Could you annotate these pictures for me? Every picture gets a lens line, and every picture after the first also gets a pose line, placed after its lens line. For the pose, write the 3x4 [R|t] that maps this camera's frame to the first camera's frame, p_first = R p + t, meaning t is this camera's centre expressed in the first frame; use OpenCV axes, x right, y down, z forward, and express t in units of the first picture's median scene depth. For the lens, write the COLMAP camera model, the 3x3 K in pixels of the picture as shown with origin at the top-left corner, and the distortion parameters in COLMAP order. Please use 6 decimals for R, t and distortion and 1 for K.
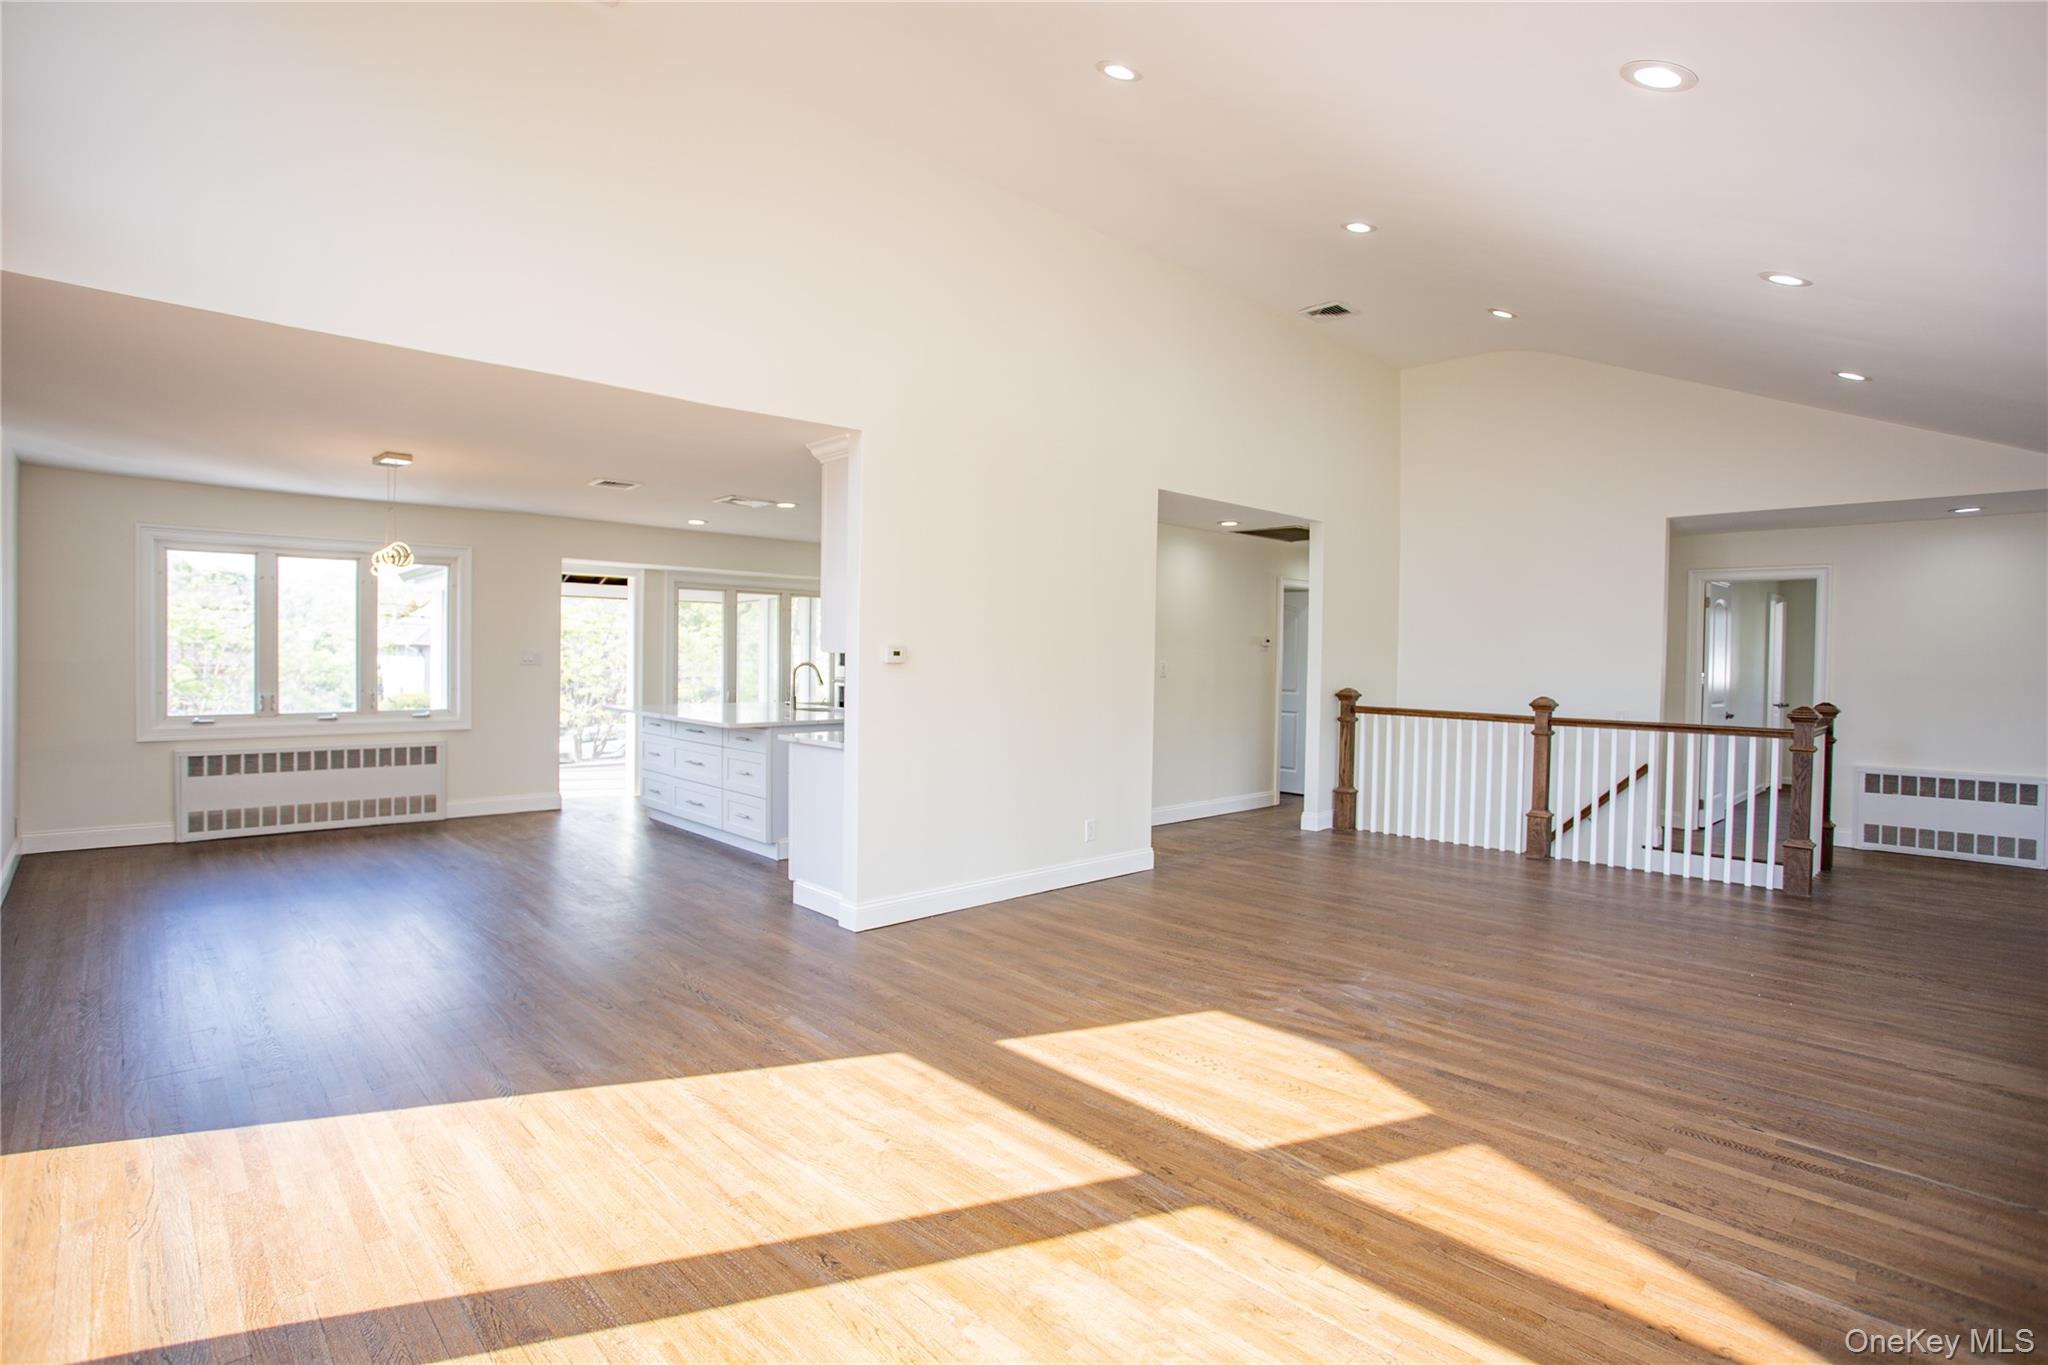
lens RADIAL K [[995.6, 0, 1022.8], [0, 995.6, 672.4], [0, 0, 1]] dist [-0.071400, 0.031702]
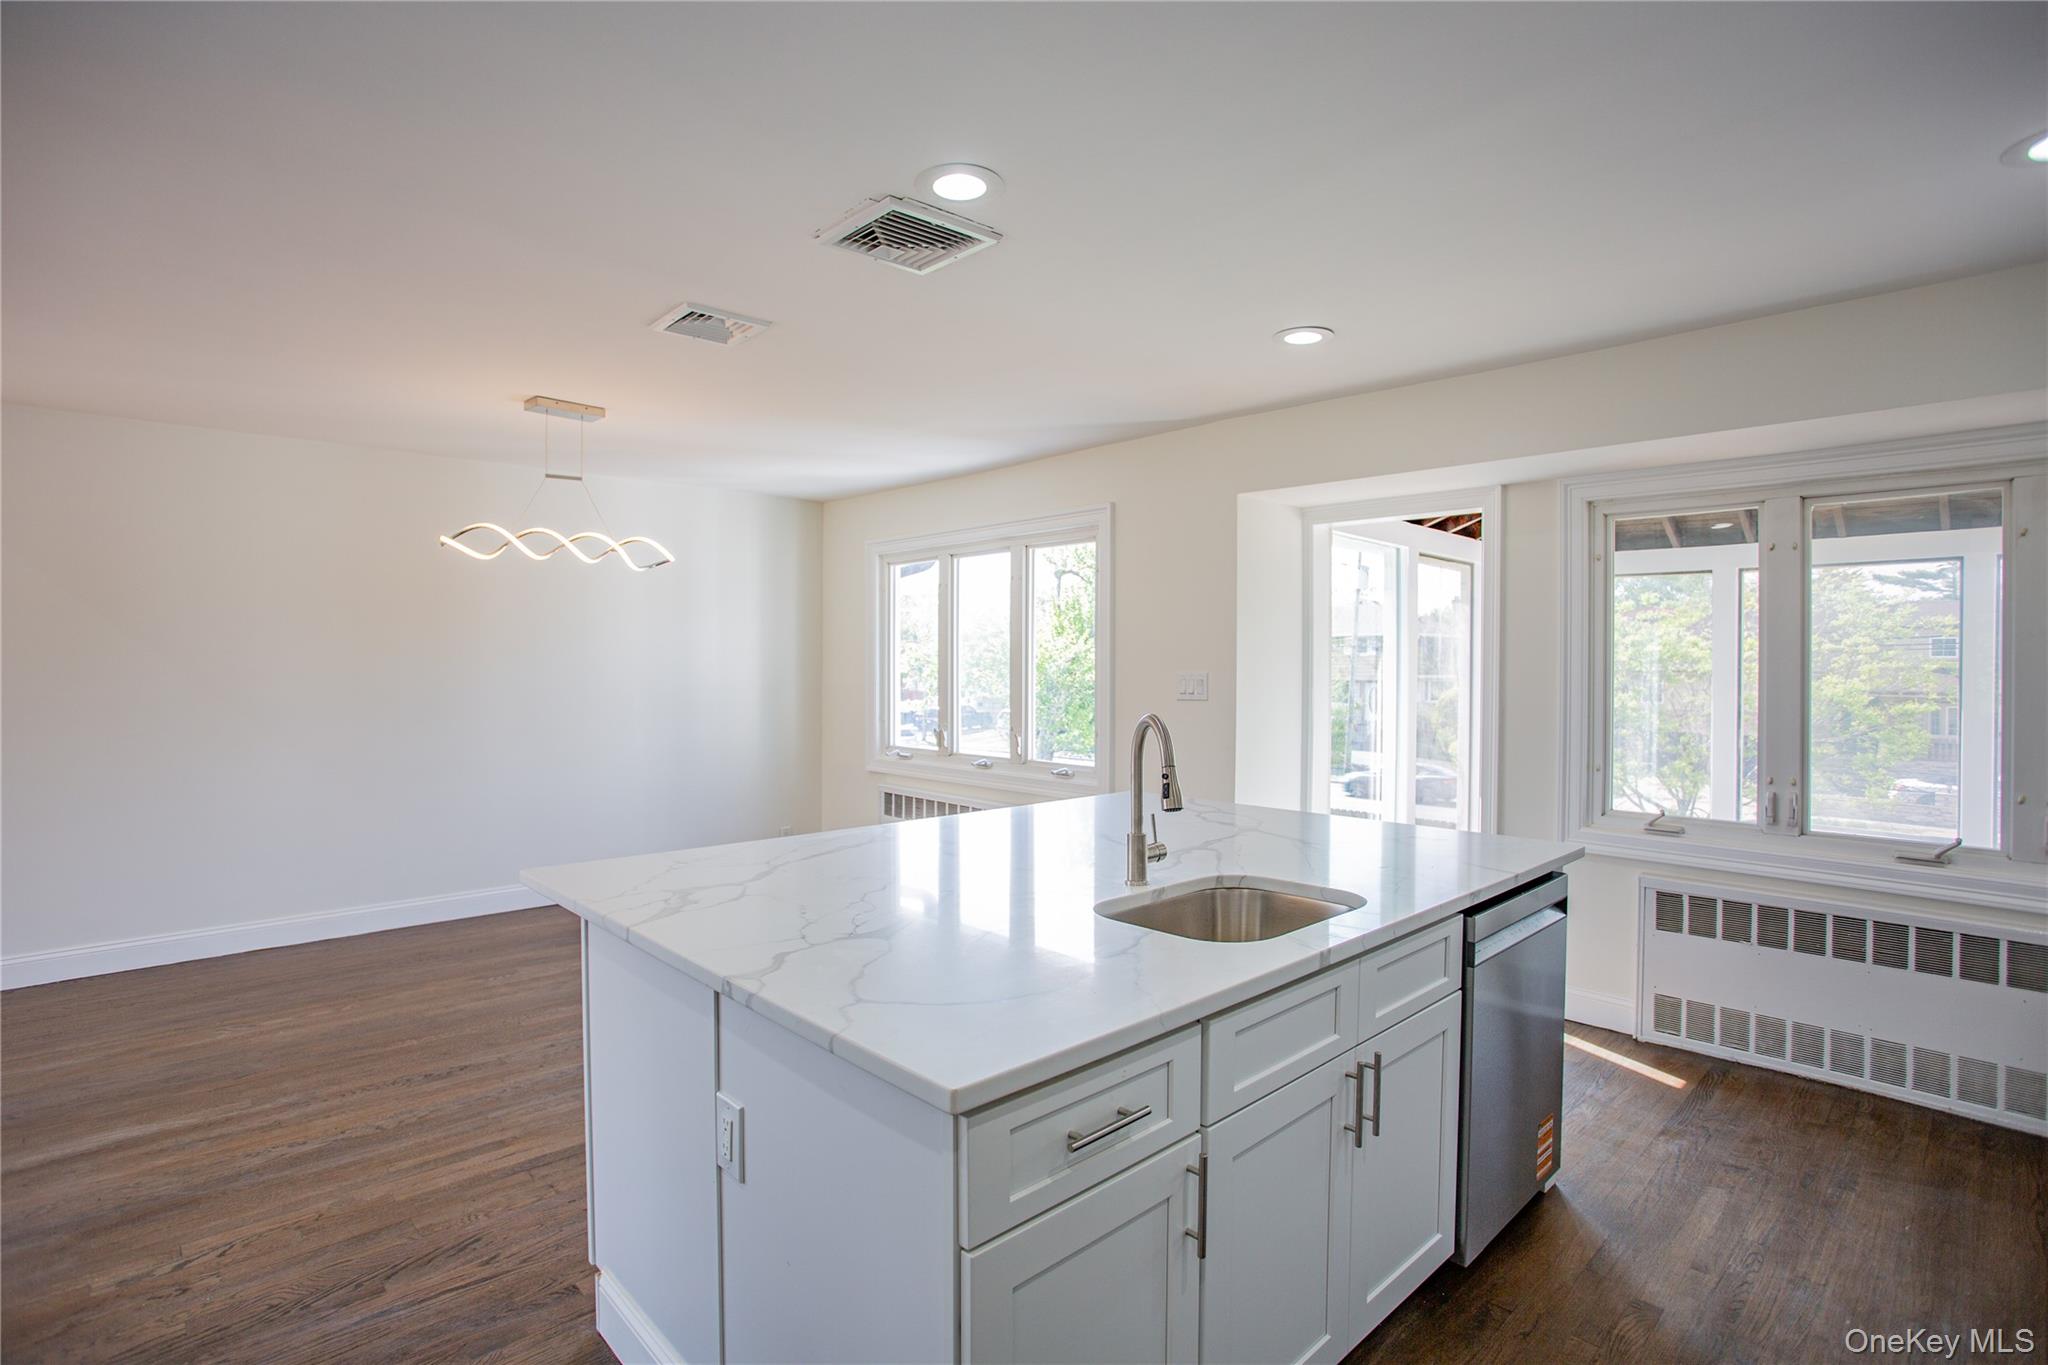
lens RADIAL K [[995.6, 0, 1022.8], [0, 995.6, 672.4], [0, 0, 1]] dist [-0.071400, 0.031702]
pose [[0.000739, -0.003806, -0.999992, 0.092040], [-0.023867, 0.999708, -0.003823, -0.036197], [0.999715, 0.023870, 0.000648, 1.743694]]
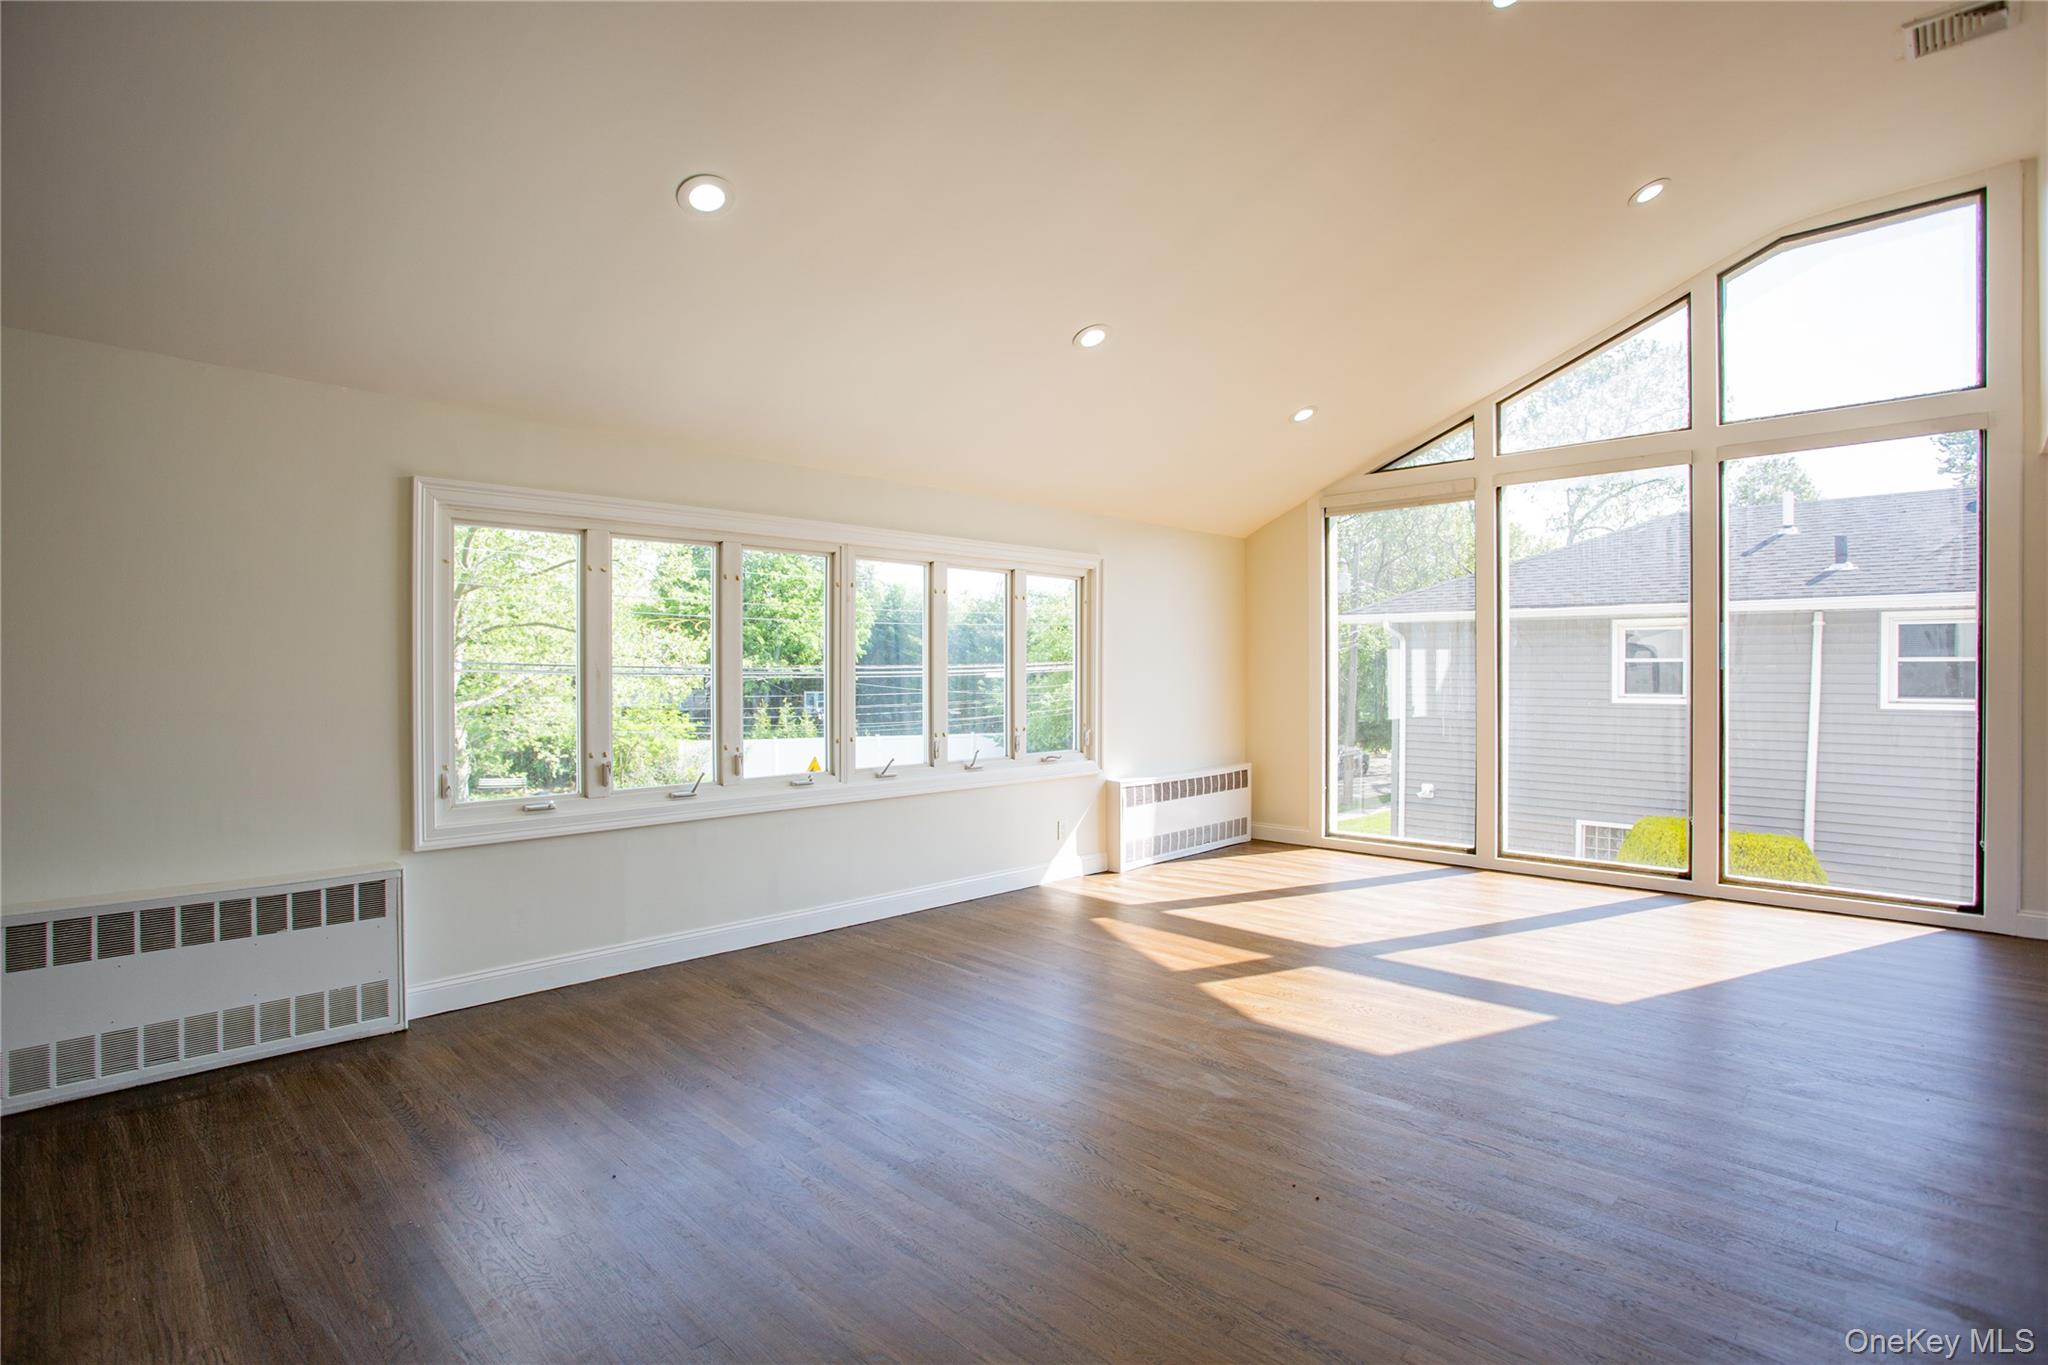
lens RADIAL K [[996.7, 0, 1022.5], [0, 996.7, 672.8], [0, 0, 1]] dist [-0.086611, 0.042269]
pose [[-0.999435, -0.011956, -0.031412, 0.511973], [-0.012818, 0.999543, 0.027393, -0.029661], [0.031070, 0.027781, -0.999131, 1.725386]]
